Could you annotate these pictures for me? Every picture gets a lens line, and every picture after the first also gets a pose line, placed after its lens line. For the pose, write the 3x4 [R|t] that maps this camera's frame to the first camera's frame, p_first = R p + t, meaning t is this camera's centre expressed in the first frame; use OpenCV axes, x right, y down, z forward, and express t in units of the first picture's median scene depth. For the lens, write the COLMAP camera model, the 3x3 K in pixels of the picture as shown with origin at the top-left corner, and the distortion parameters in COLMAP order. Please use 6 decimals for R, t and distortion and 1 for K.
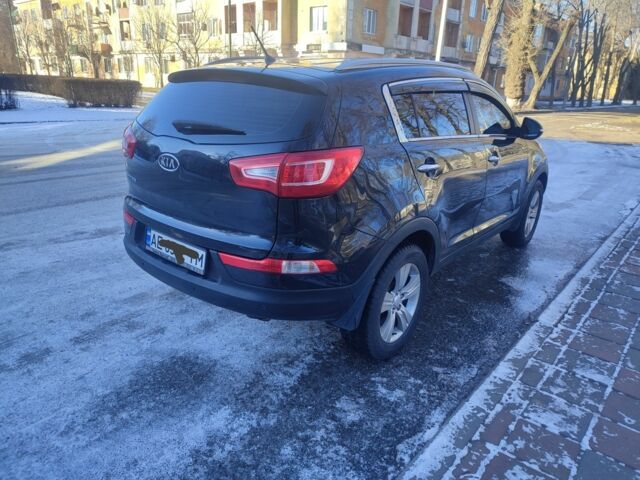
lens RADIAL K [[452.7, 0, 320.0], [0, 452.7, 240.0], [0, 0, 1]] dist [0.027436, -0.023072]
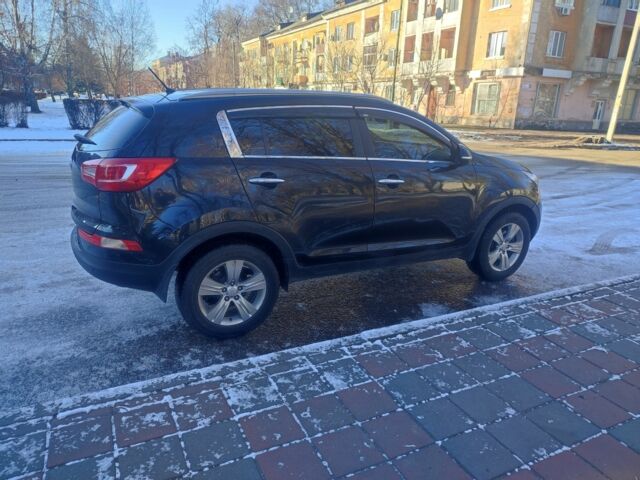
lens RADIAL K [[452.7, 0, 320.0], [0, 452.7, 240.0], [0, 0, 1]] dist [0.027436, -0.023072]
pose [[0.920547, 0.109494, -0.374972, 0.271425], [-0.129358, 0.991199, -0.028135, 0.002164], [0.368592, 0.074405, 0.926609, -0.006003]]
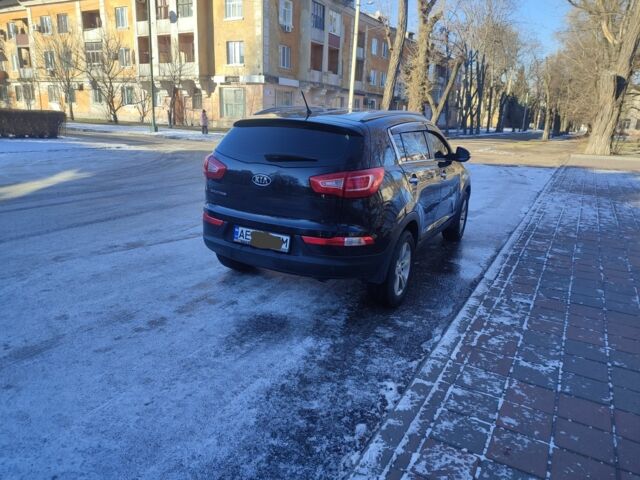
lens RADIAL K [[452.7, 0, 320.0], [0, 452.7, 240.0], [0, 0, 1]] dist [0.027436, -0.023072]
pose [[0.981428, -0.048997, 0.185468, -0.123865], [0.059494, 0.996902, -0.051457, 0.034708], [-0.182372, 0.061535, 0.981302, -0.149523]]
